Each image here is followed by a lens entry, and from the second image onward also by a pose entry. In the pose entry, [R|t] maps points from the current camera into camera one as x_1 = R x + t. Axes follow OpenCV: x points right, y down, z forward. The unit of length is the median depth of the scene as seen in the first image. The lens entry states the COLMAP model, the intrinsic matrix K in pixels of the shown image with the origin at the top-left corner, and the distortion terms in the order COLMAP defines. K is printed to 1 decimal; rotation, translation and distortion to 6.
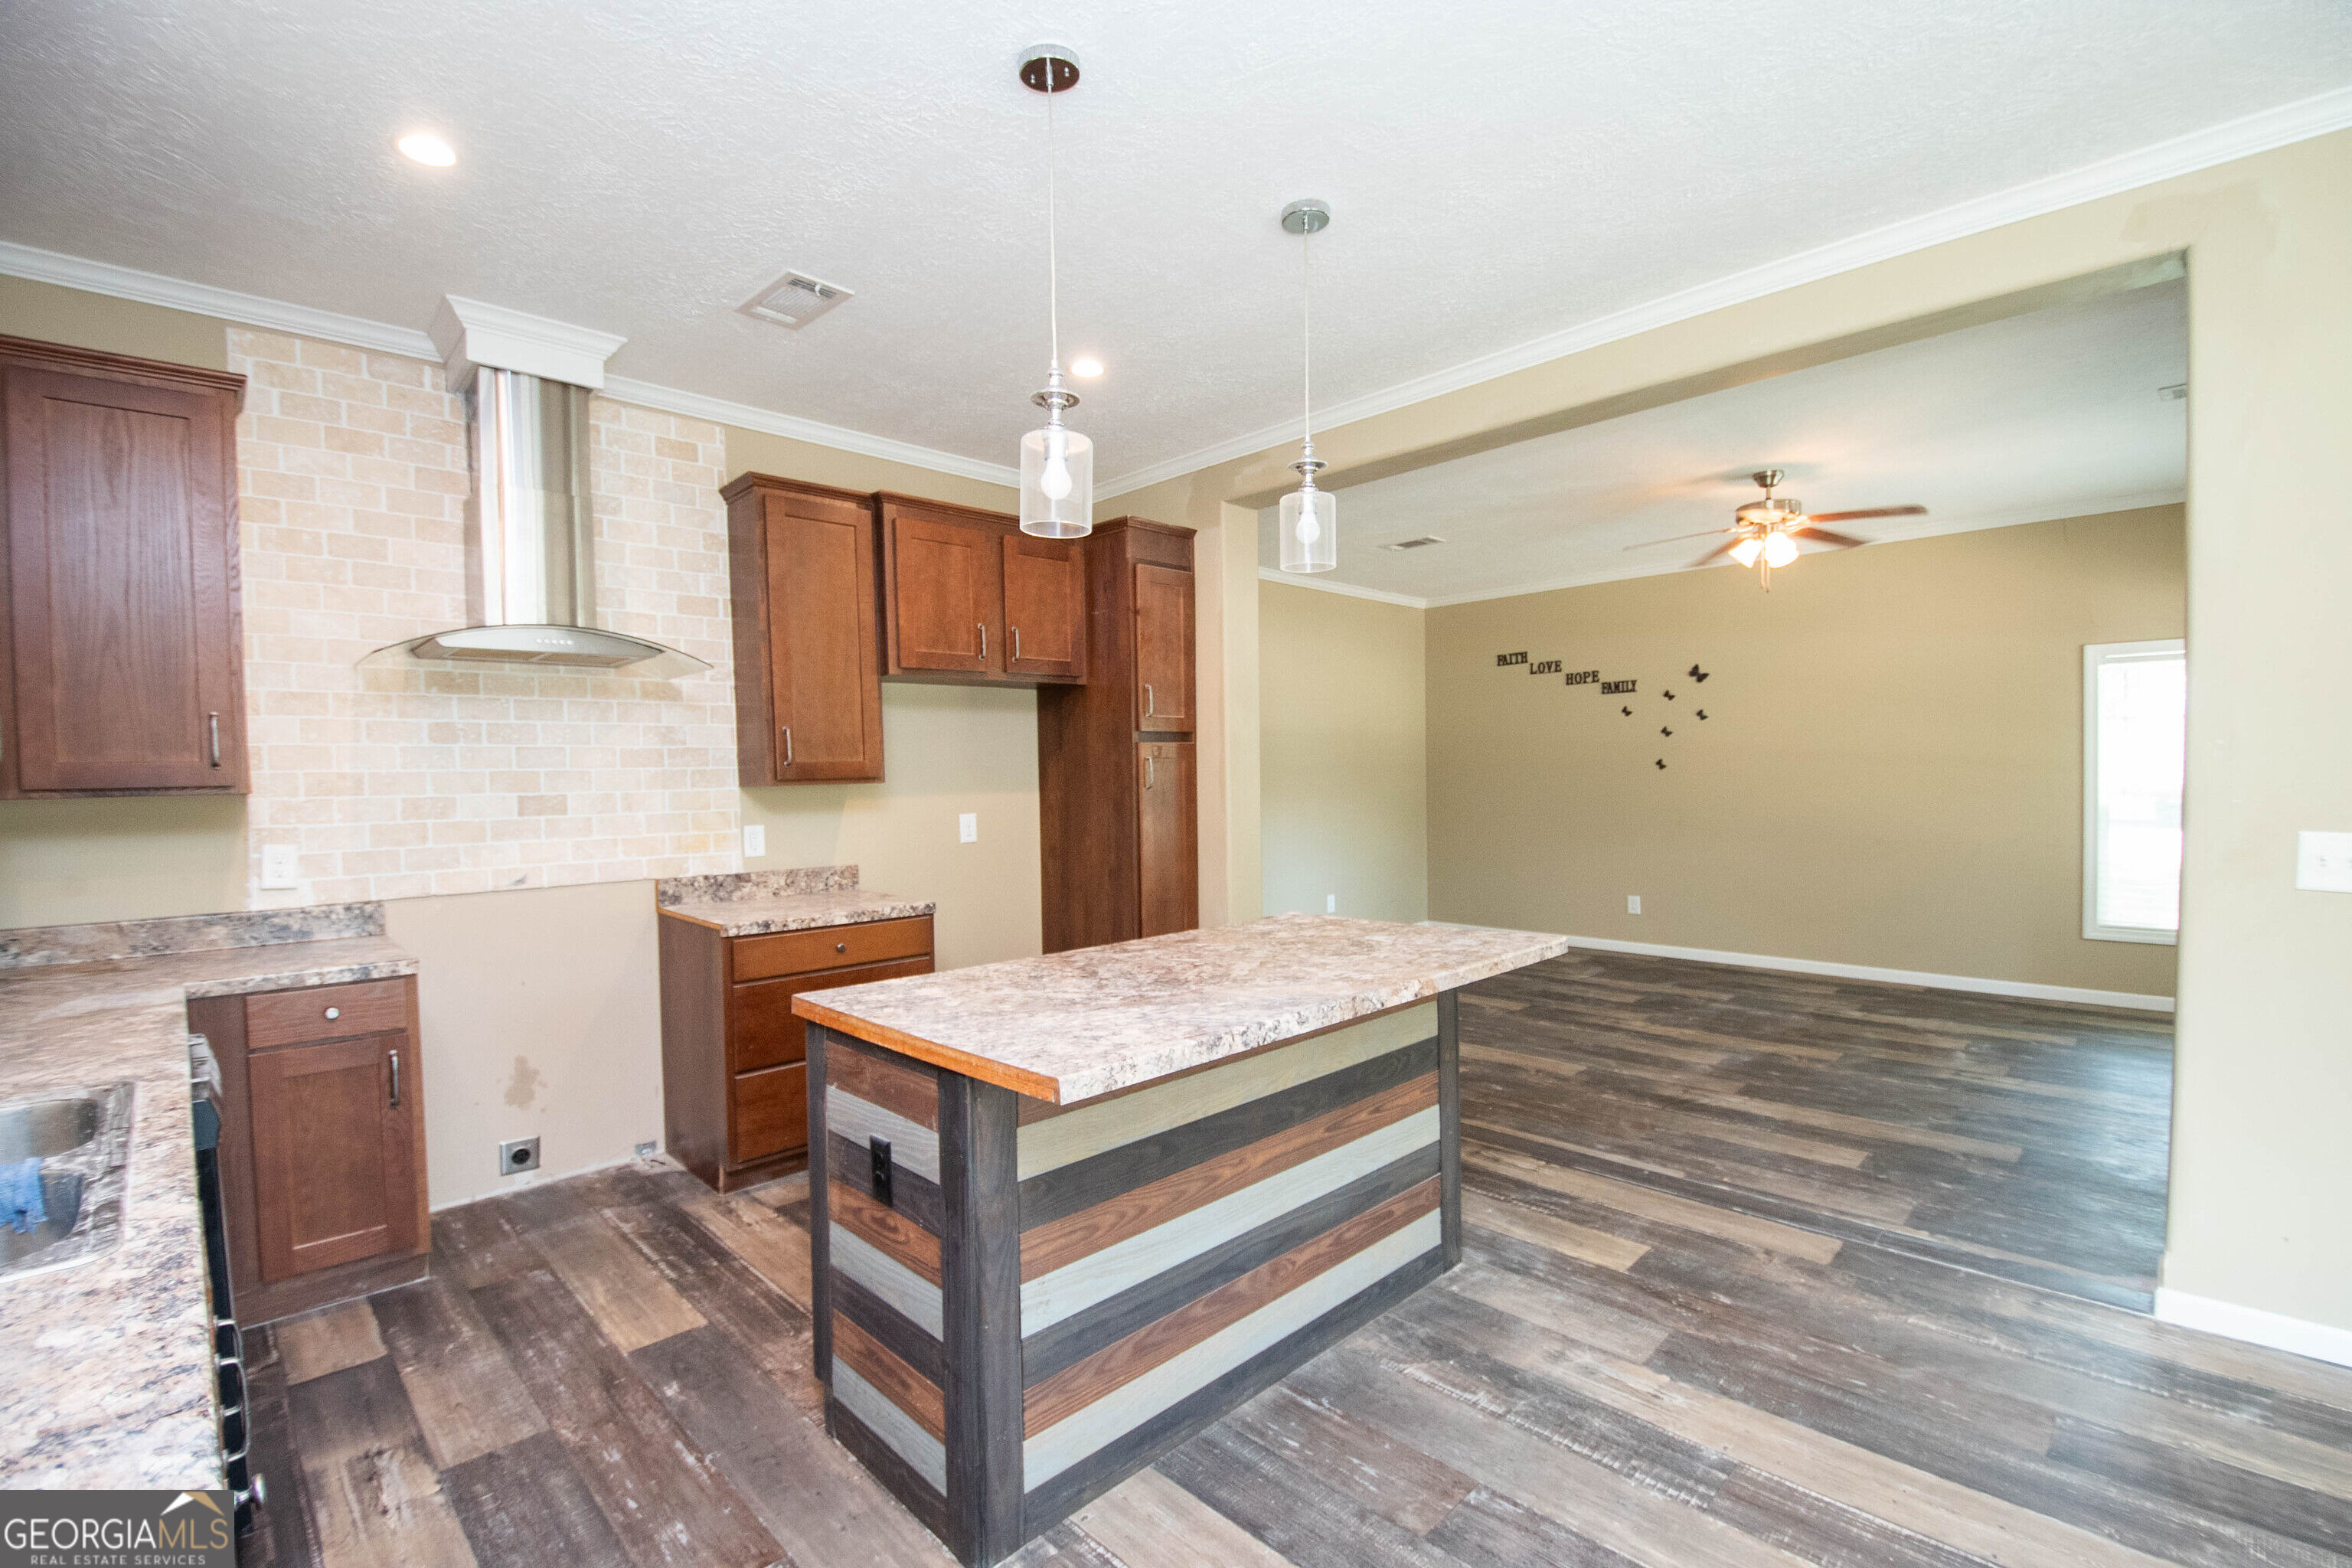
lens RADIAL K [[1031.5, 0, 1160.8], [0, 1031.5, 807.6], [0, 0, 1]] dist [-0.004565, -0.008832]
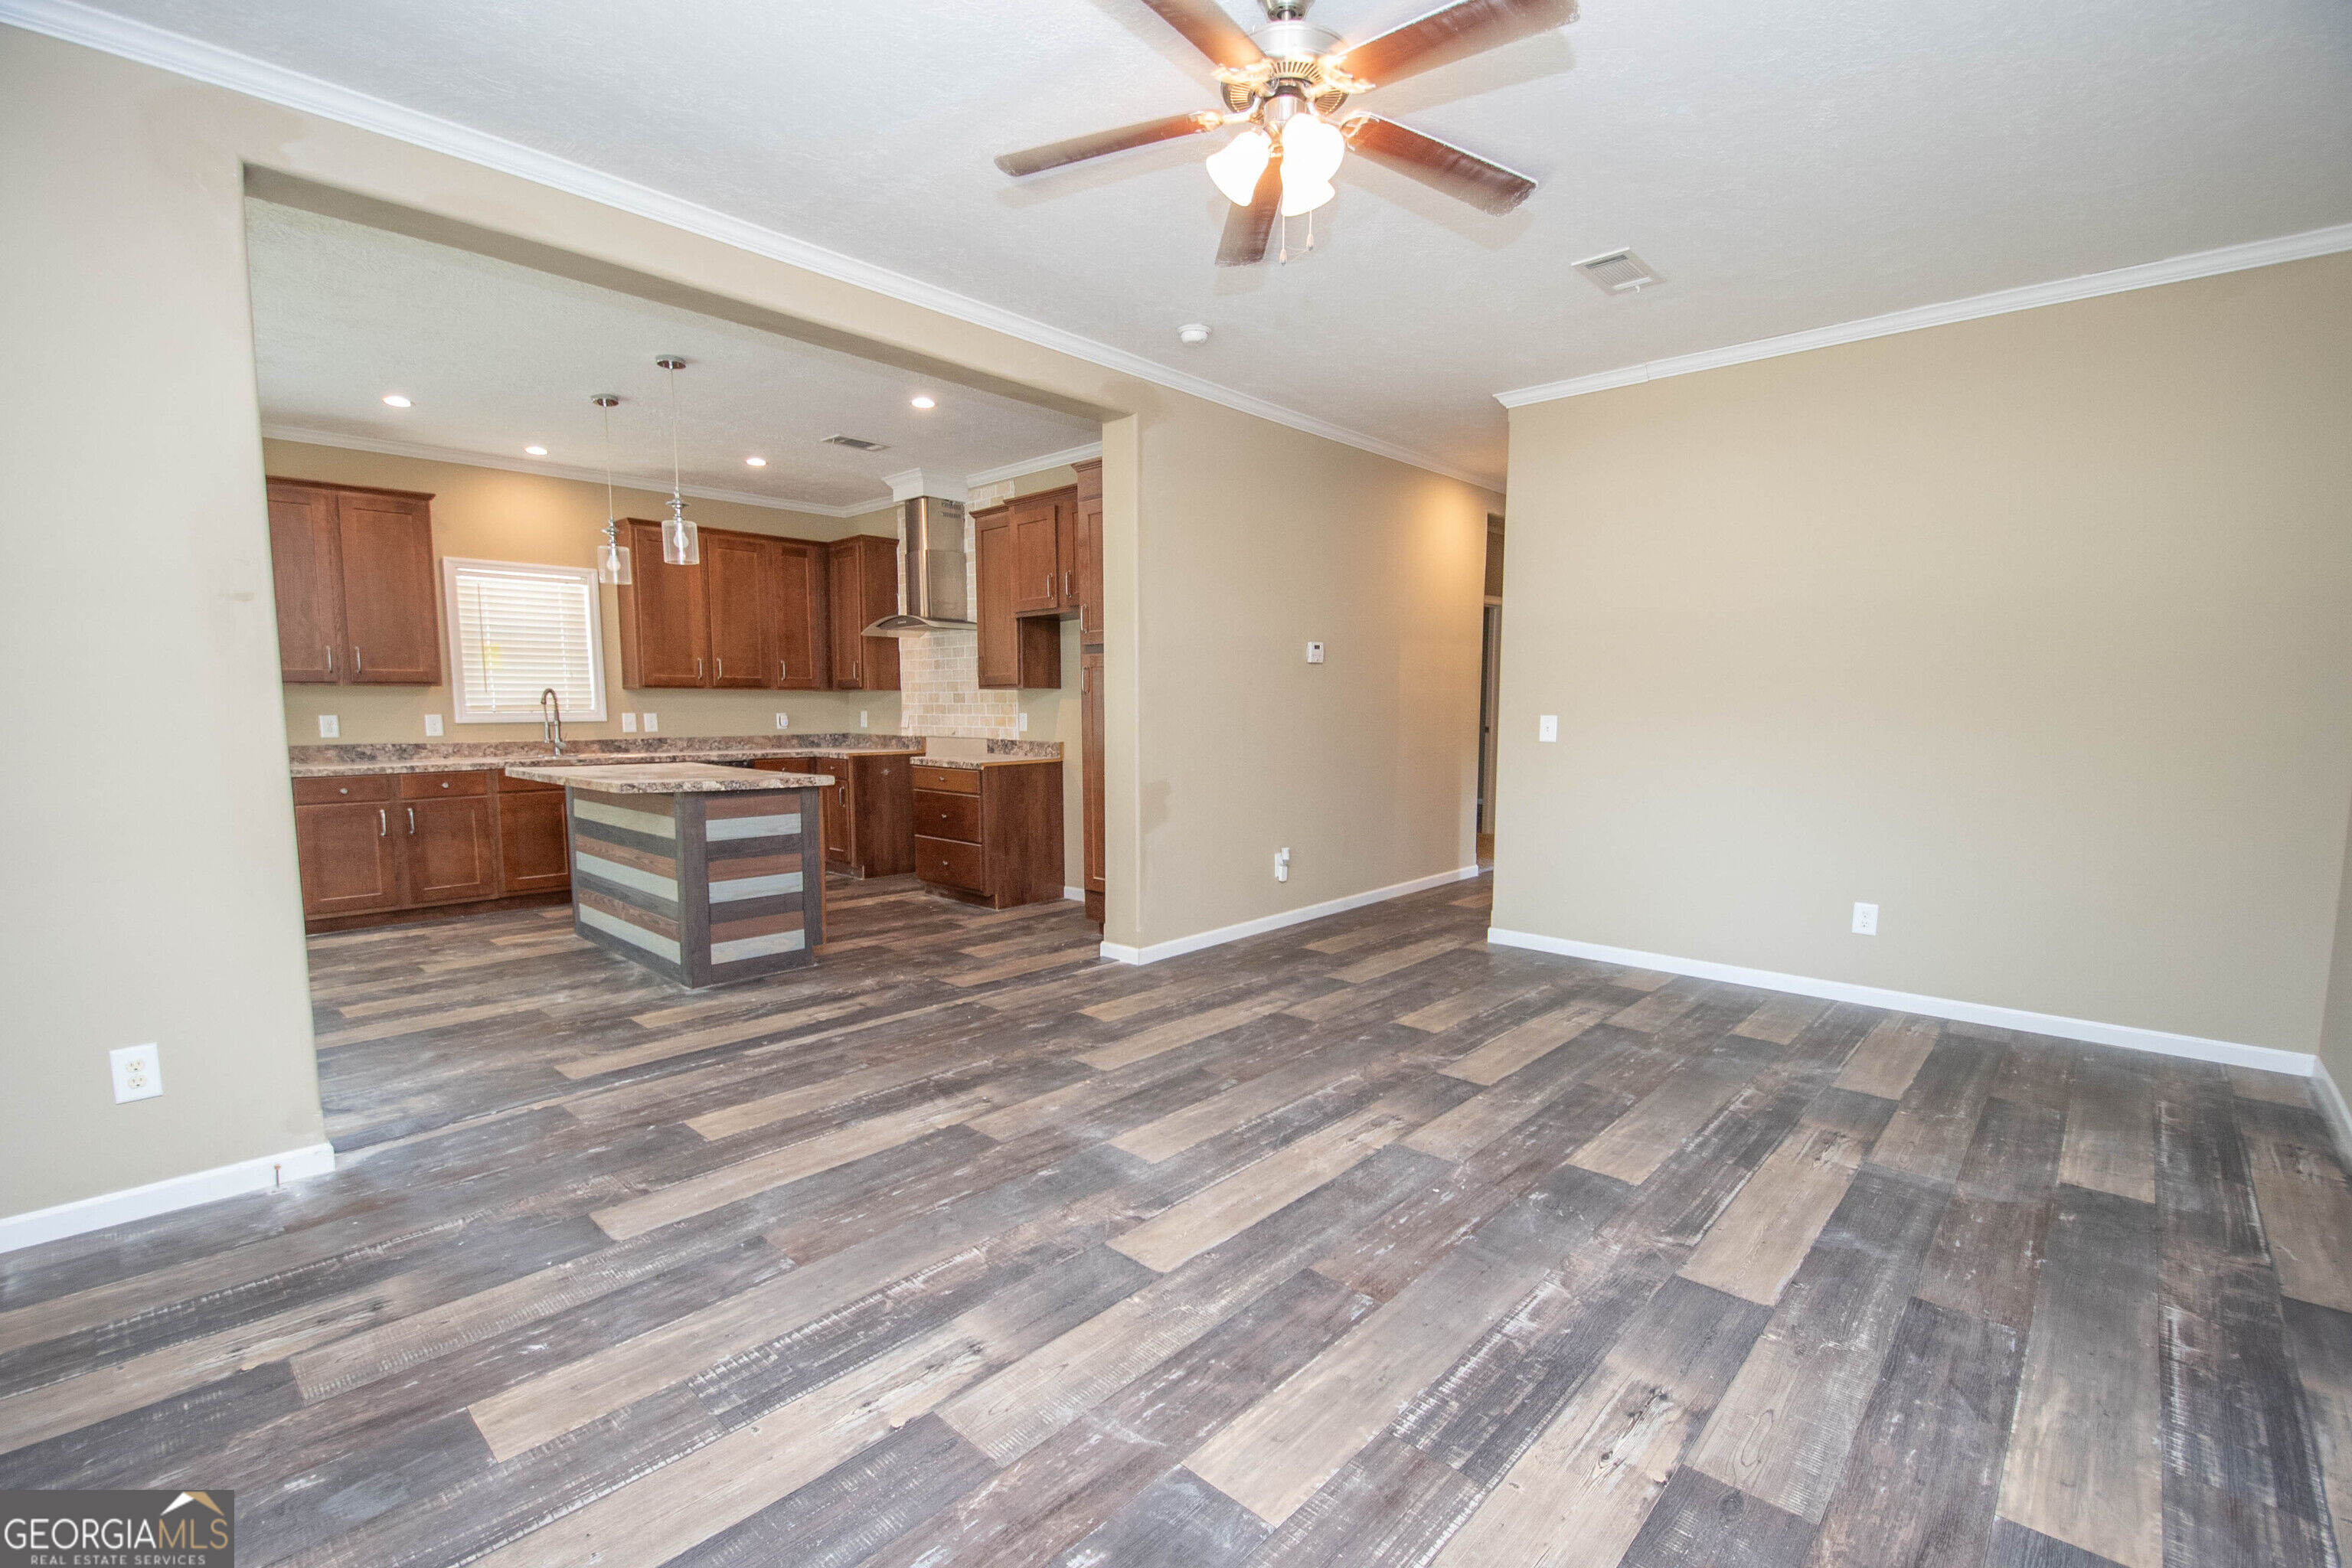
lens RADIAL K [[1031.5, 0, 1190.6], [0, 1031.5, 802.3], [0, 0, 1]] dist [-0.004565, -0.008832]
pose [[0.060152, 0.108414, -0.992284, 1.647055], [-0.036613, 0.993655, 0.106345, -0.034051], [0.997518, 0.029934, 0.063740, 1.454435]]
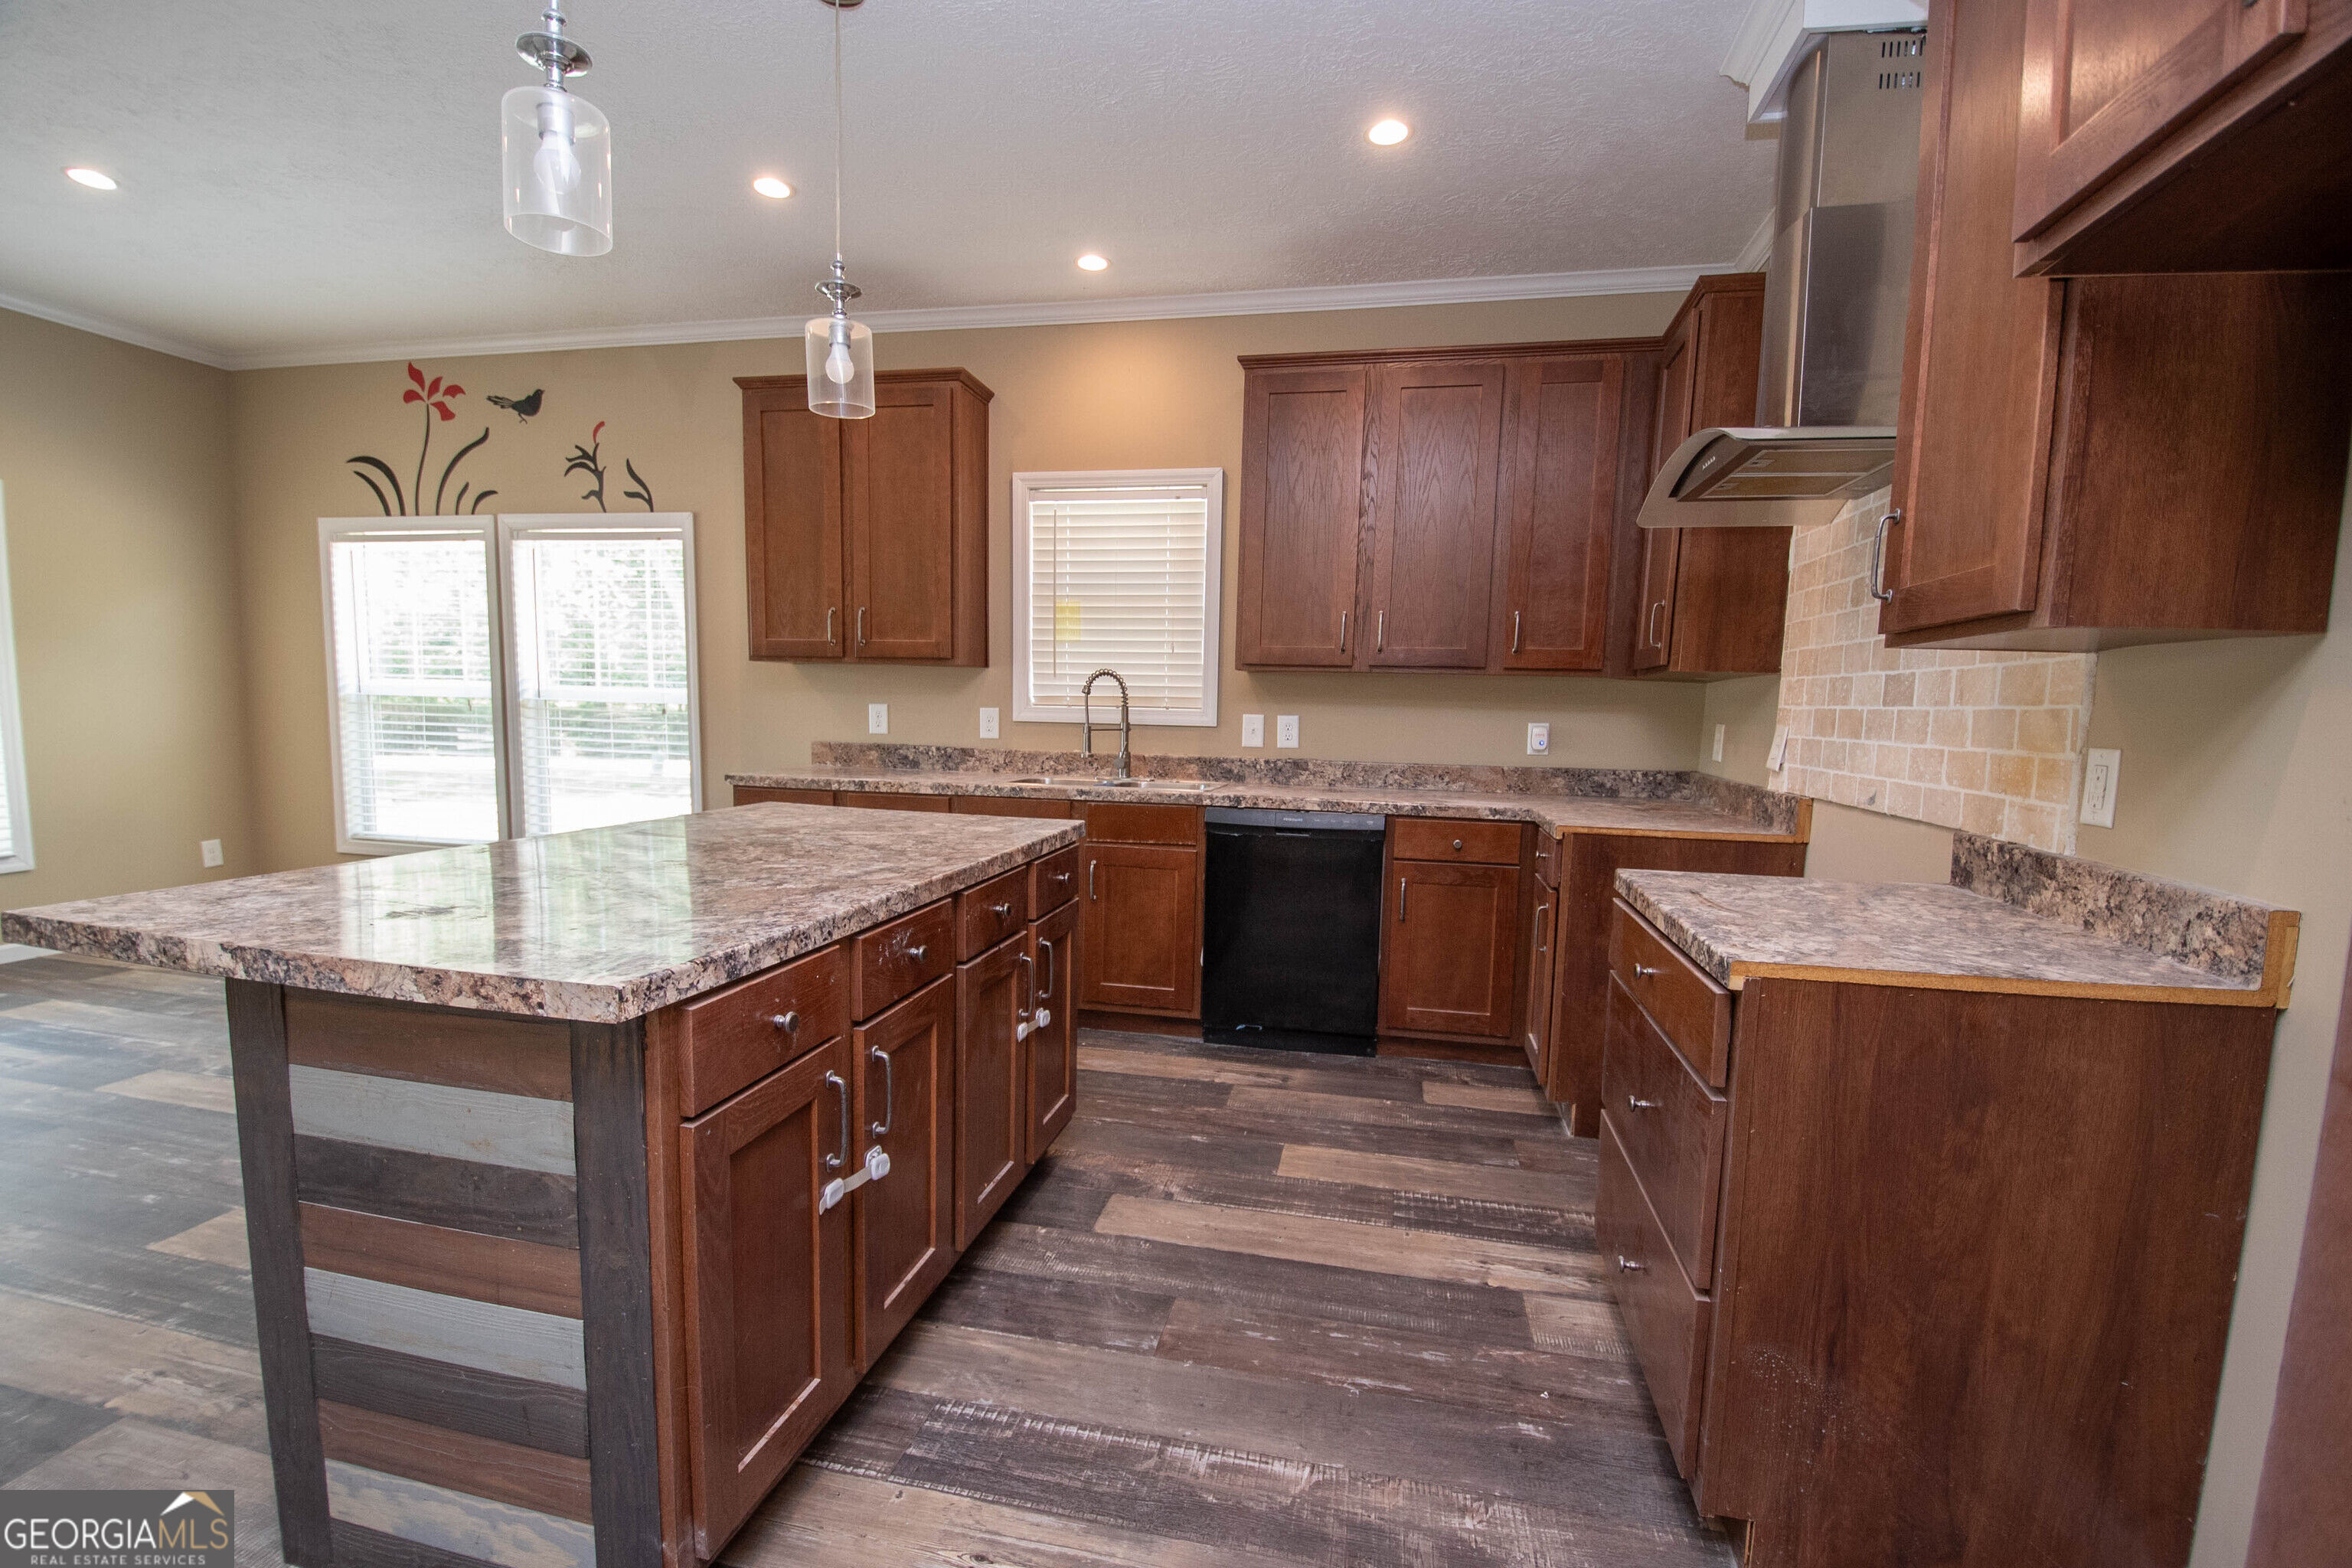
lens RADIAL K [[1031.5, 0, 1174.6], [0, 1031.5, 799.7], [0, 0, 1]] dist [-0.004565, -0.008832]
pose [[-0.825362, 0.048808, -0.562490, 0.168463], [-0.031175, 0.990797, 0.131717, -0.005826], [0.563743, 0.126250, -0.816245, 1.394790]]
